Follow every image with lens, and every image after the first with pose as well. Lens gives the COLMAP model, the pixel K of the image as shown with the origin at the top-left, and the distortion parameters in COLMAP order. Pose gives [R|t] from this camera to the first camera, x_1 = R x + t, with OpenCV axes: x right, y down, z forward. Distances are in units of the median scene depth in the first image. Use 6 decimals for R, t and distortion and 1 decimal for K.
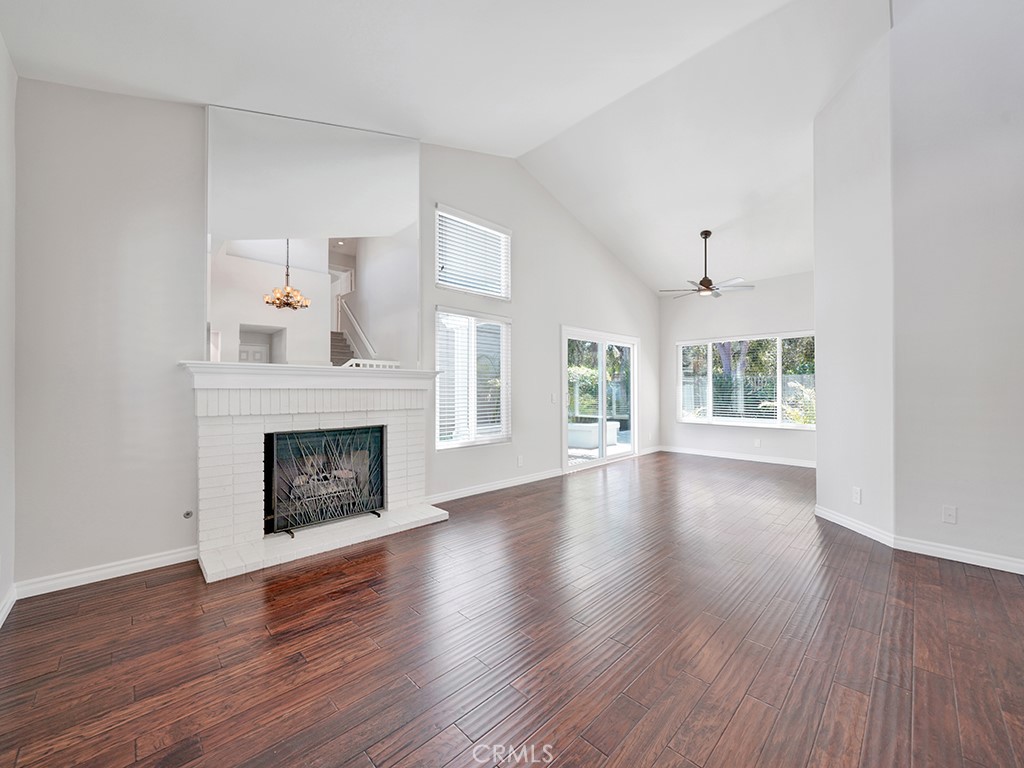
lens RADIAL K [[411.8, 0, 510.4], [0, 411.8, 385.8], [0, 0, 1]] dist [-0.008846, 0.001110]
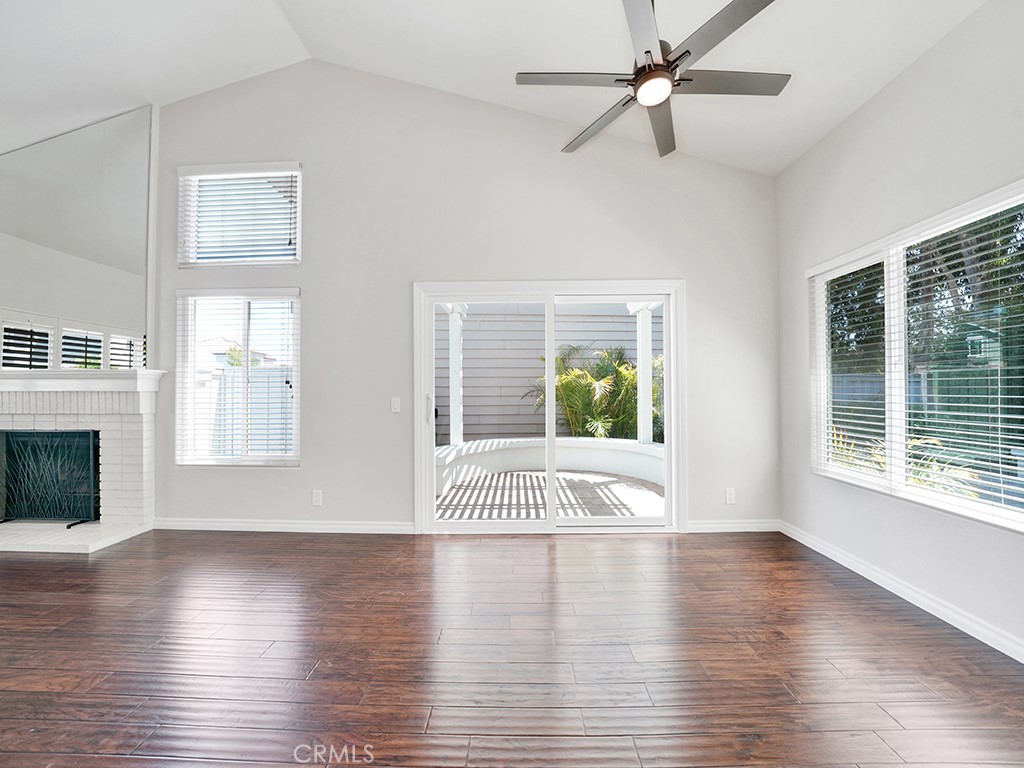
lens RADIAL K [[371.1, 0, 507.5], [0, 371.1, 385.8], [0, 0, 1]] dist [-0.018150, 0.000973]
pose [[0.690505, -0.003569, -0.723319, 0.896730], [0.008875, 0.999954, 0.003538, 0.001390], [0.723273, -0.008863, 0.690505, 1.081772]]
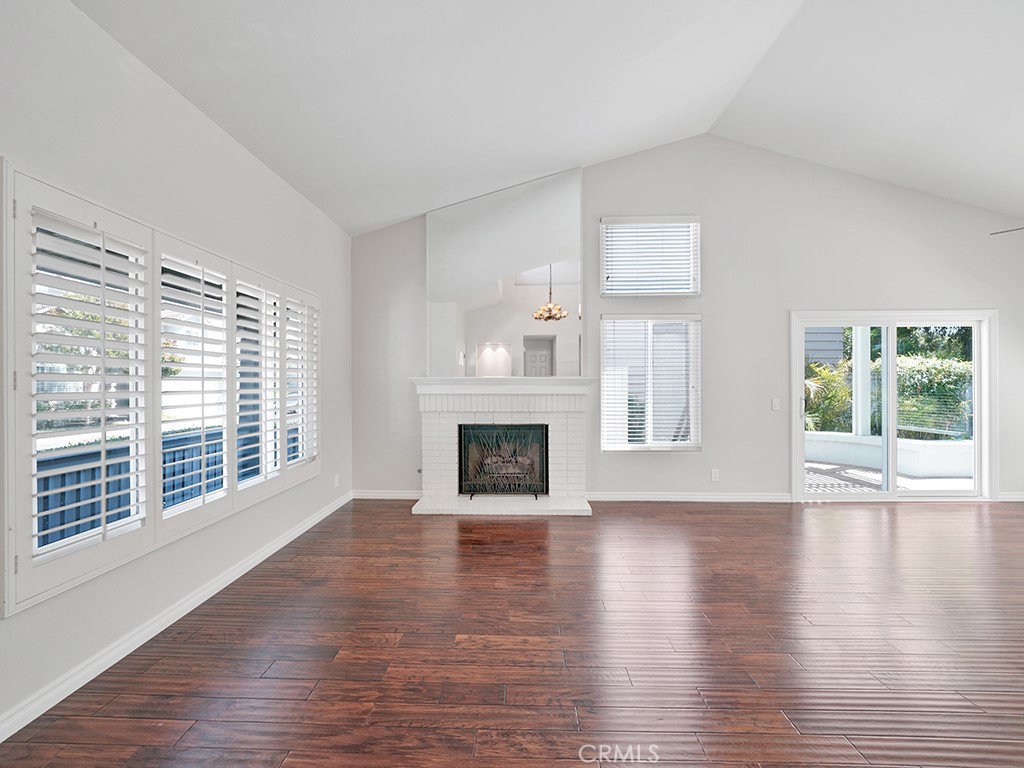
lens RADIAL K [[411.8, 0, 507.8], [0, 411.8, 379.6], [0, 0, 1]] dist [-0.008846, 0.001110]
pose [[0.685899, 0.002663, -0.727692, 0.476248], [0.008255, 0.999901, 0.011439, -0.046954], [0.727650, -0.013853, 0.685809, 0.102561]]
